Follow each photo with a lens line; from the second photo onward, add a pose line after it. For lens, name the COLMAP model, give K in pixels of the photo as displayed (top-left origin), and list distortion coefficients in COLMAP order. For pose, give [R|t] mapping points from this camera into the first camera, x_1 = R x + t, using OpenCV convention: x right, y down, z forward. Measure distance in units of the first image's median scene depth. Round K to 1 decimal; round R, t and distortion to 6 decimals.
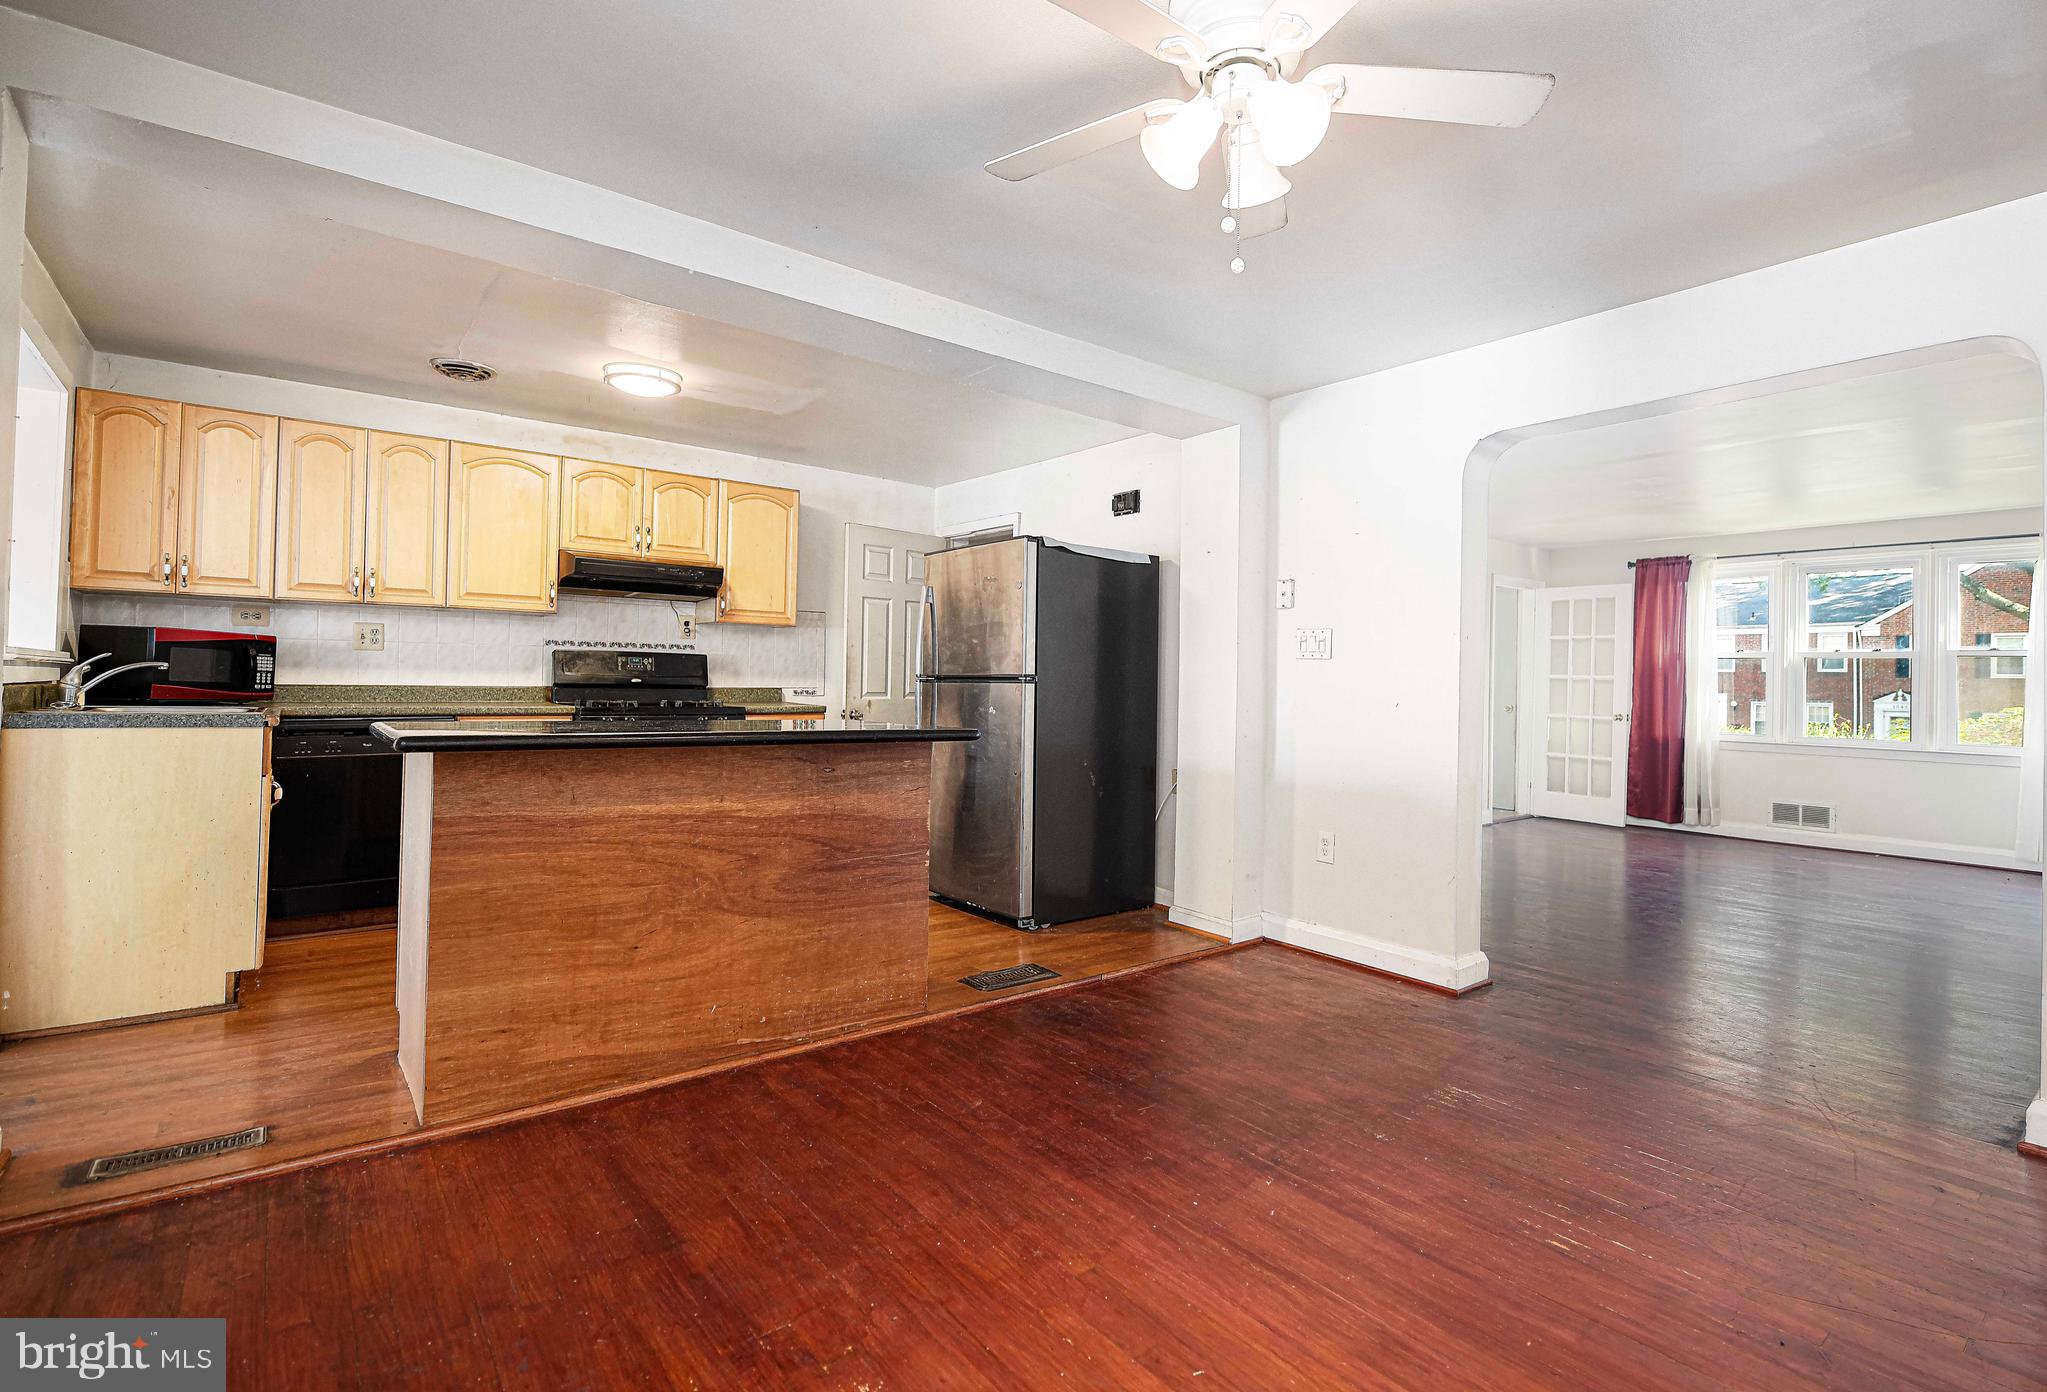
lens RADIAL K [[953.9, 0, 1048.4], [0, 953.9, 668.4], [0, 0, 1]] dist [-0.015766, -0.002439]
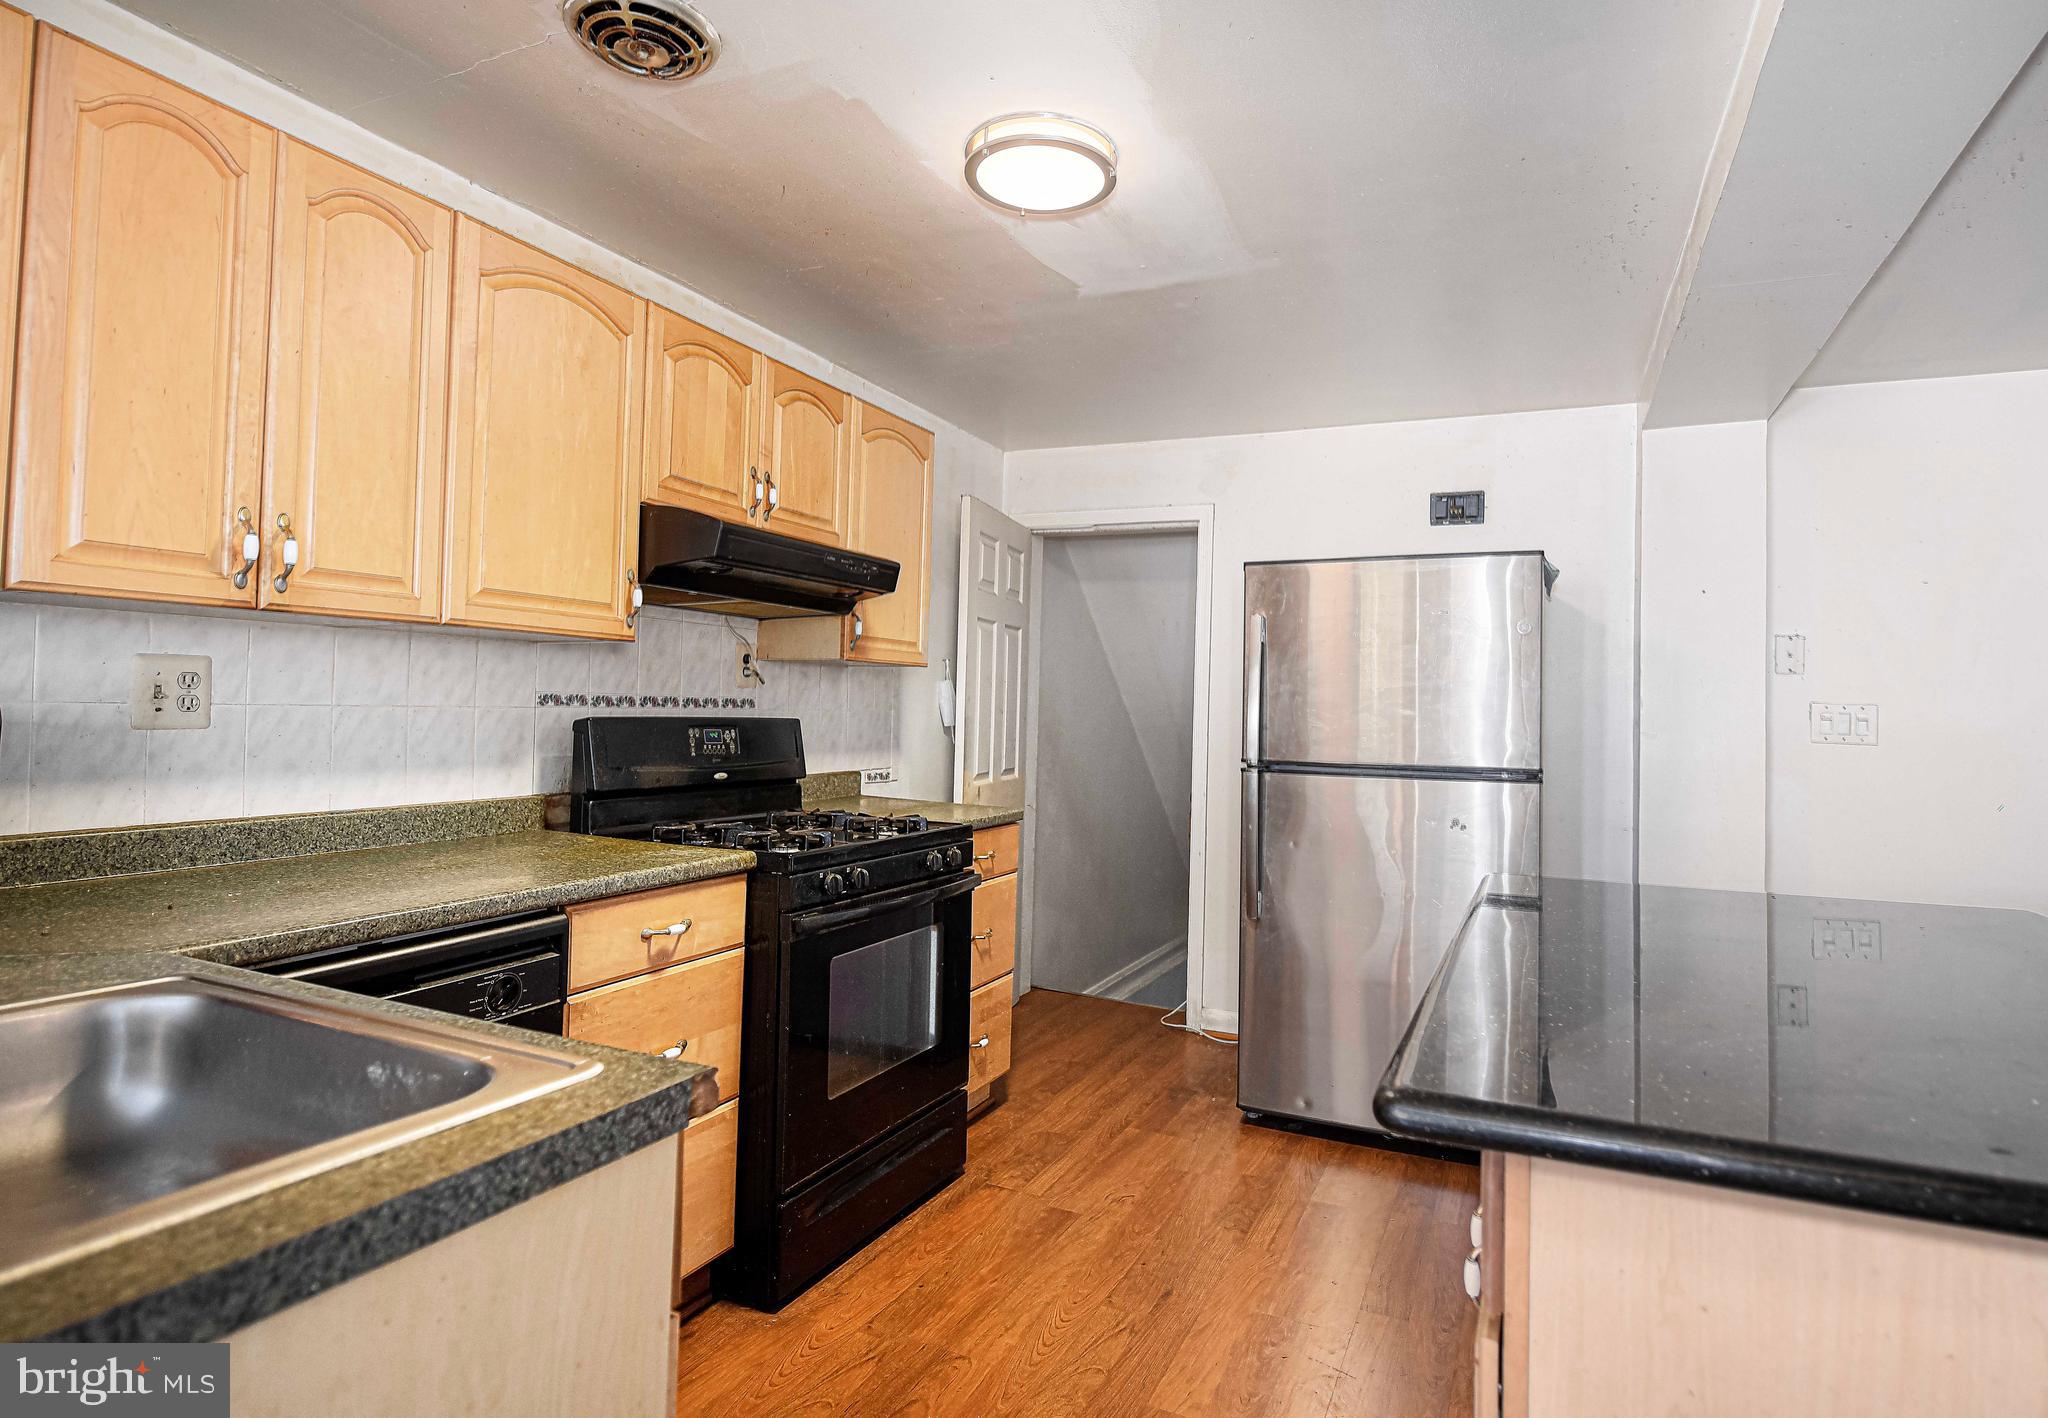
lens RADIAL K [[1080.3, 0, 1052.8], [0, 1080.3, 678.0], [0, 0, 1]] dist [-0.014845, -0.000506]
pose [[0.892918, 0.016486, 0.449917, -0.634339], [-0.013859, 0.999862, -0.009133, -0.042555], [-0.450006, 0.001920, 0.893023, 0.497354]]
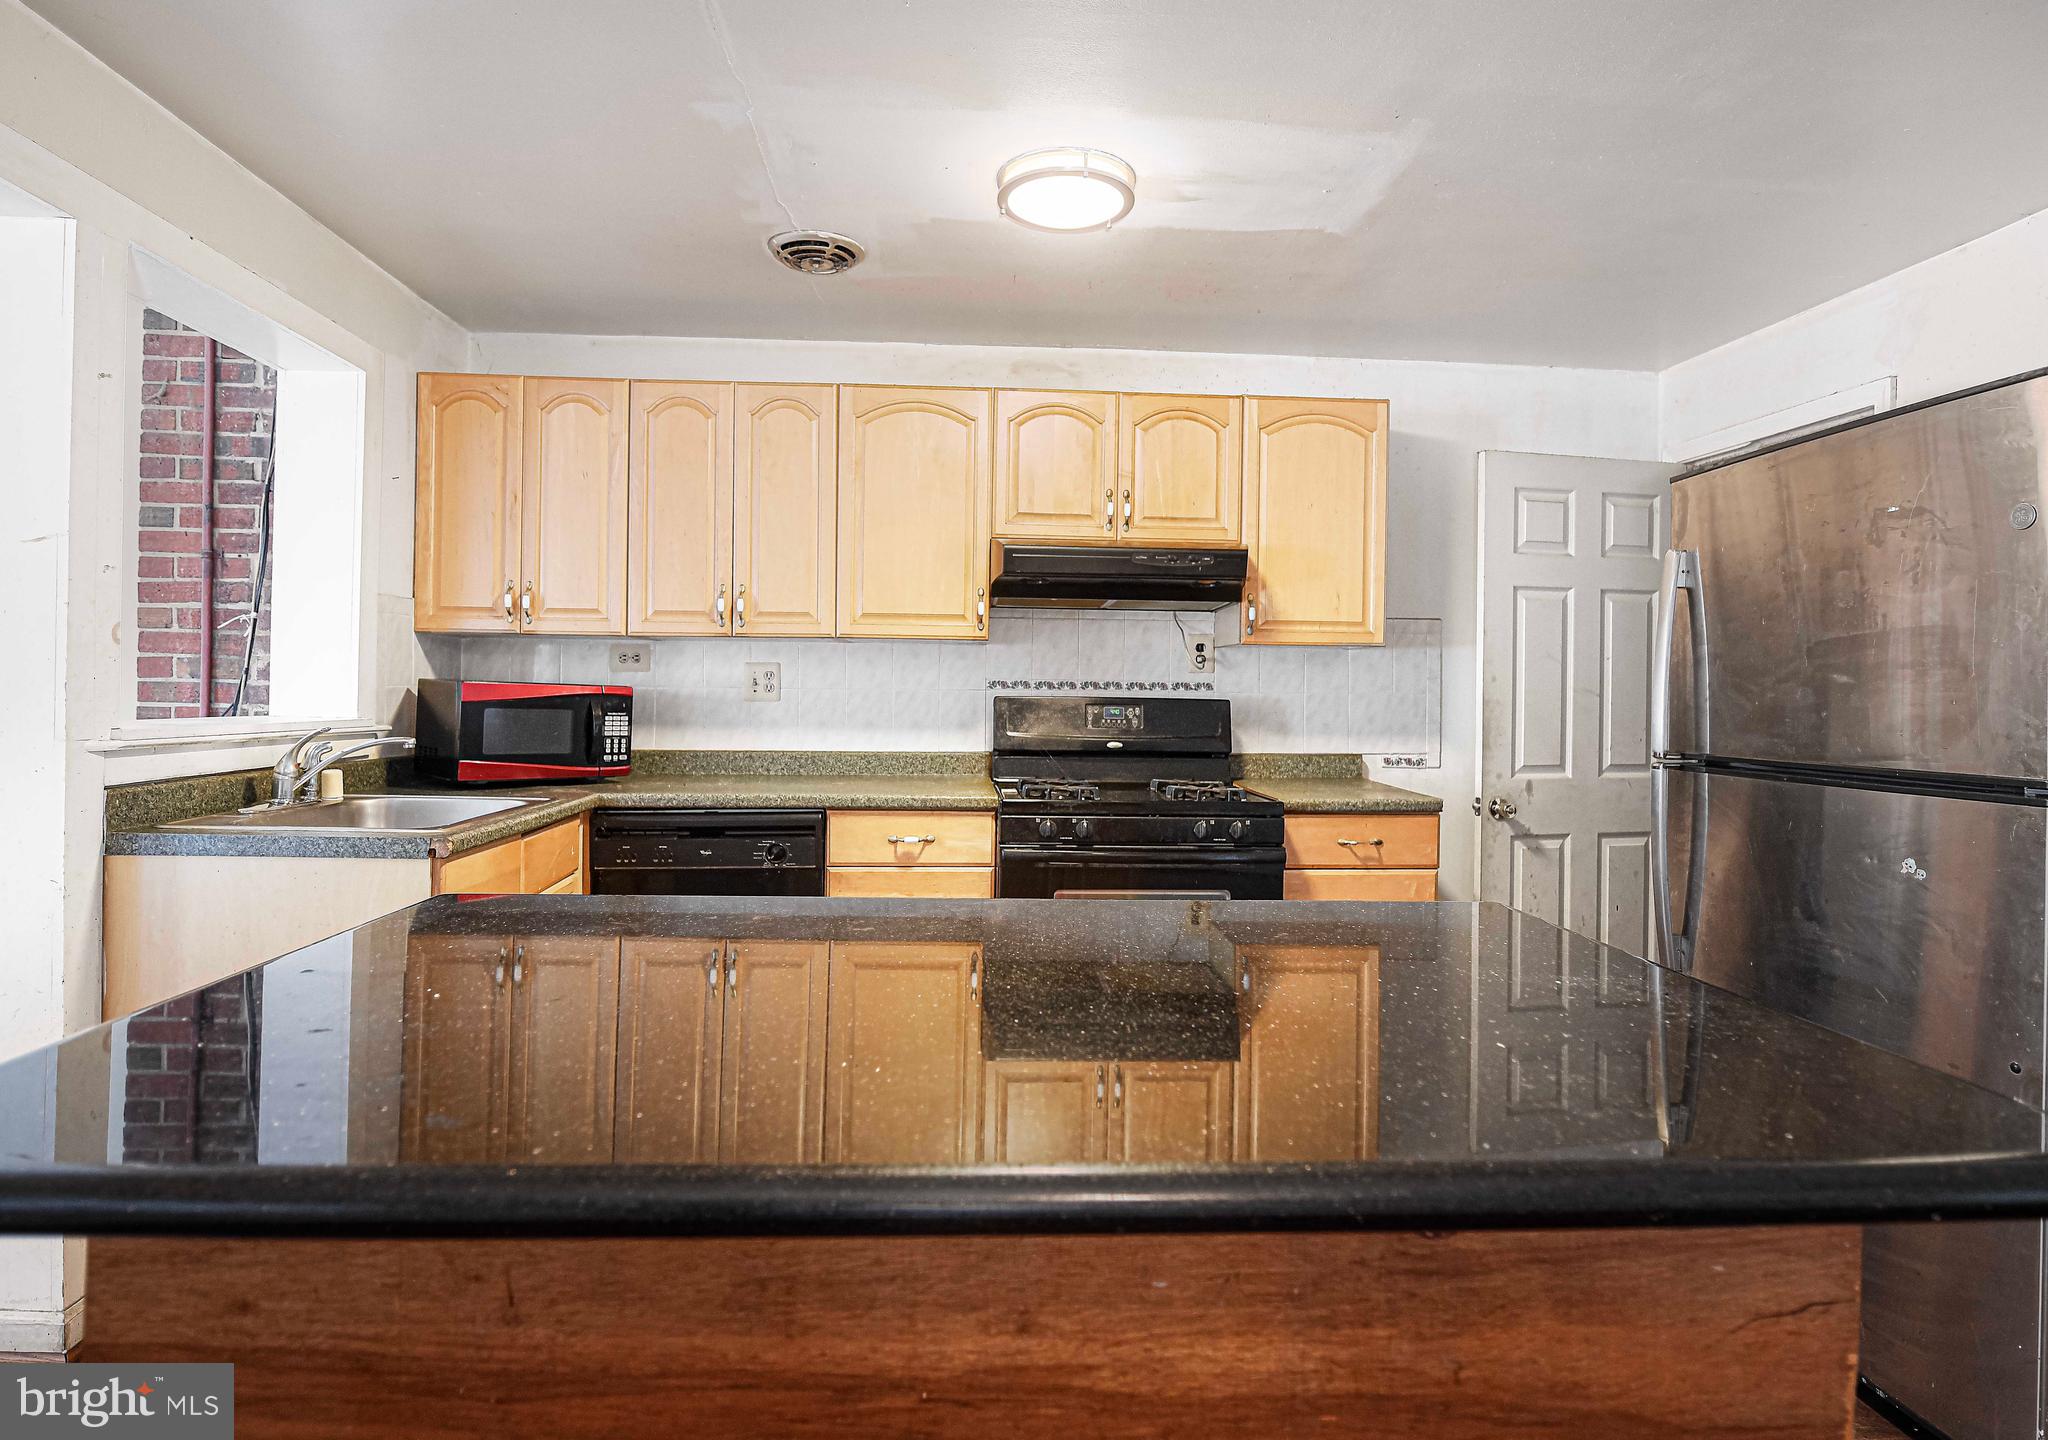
lens RADIAL K [[1072.1, 0, 1012.1], [0, 1072.1, 689.7], [0, 0, 1]] dist [-0.007177, -0.001592]
pose [[0.815200, -0.006059, -0.579148, -0.106242], [0.009702, 0.999948, 0.003195, -0.030317], [0.579099, -0.008223, 0.815216, 0.479465]]
